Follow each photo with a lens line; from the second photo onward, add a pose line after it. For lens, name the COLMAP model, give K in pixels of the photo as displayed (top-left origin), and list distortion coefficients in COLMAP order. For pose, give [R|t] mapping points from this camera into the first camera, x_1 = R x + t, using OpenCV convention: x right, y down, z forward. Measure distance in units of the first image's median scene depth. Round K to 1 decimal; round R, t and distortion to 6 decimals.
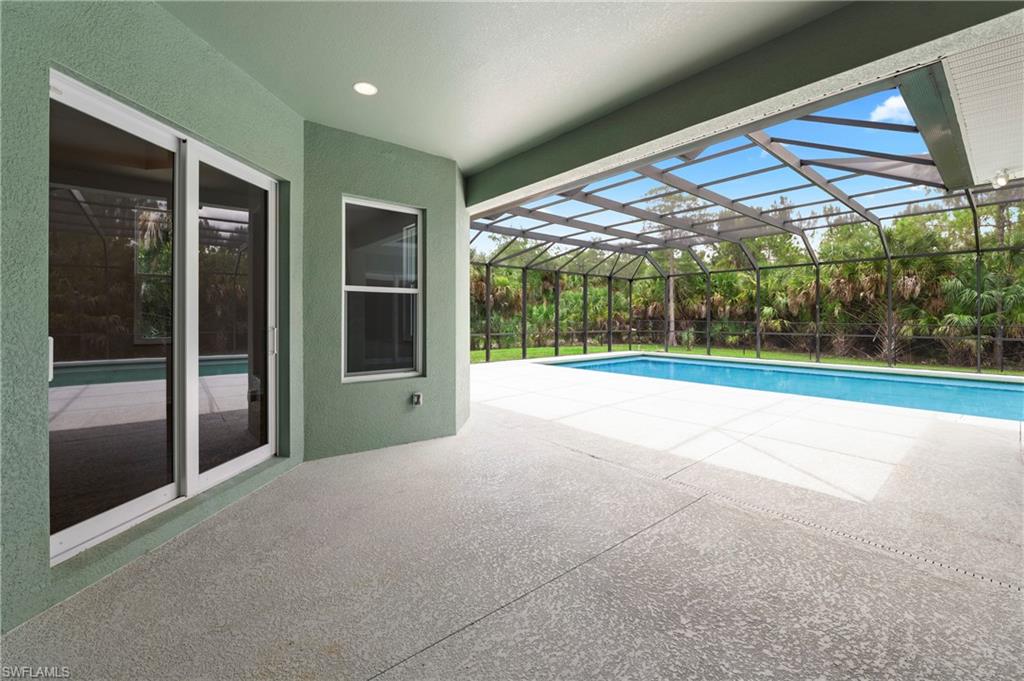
lens RADIAL K [[428.8, 0, 514.2], [0, 428.8, 321.7], [0, 0, 1]] dist [-0.002436, -0.000724]
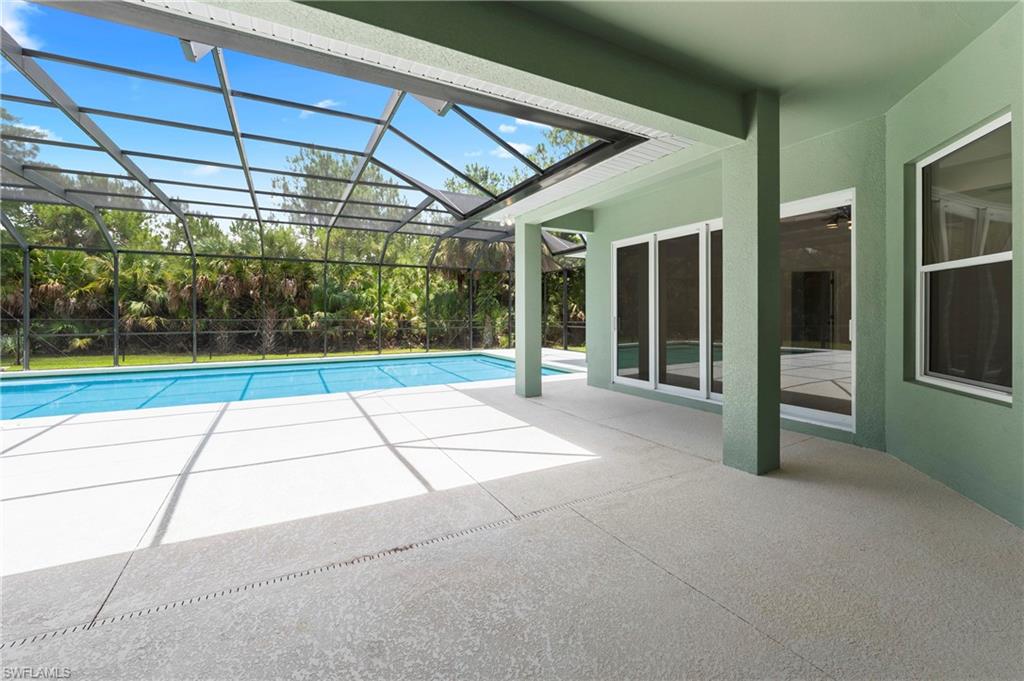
lens RADIAL K [[421.5, 0, 511.6], [0, 421.5, 319.1], [0, 0, 1]] dist [-0.010528, -0.000245]
pose [[0.204878, -0.011947, 0.978715, -0.073027], [0.010534, 0.999895, 0.010001, -0.000771], [-0.978731, 0.008261, 0.204982, 0.156173]]
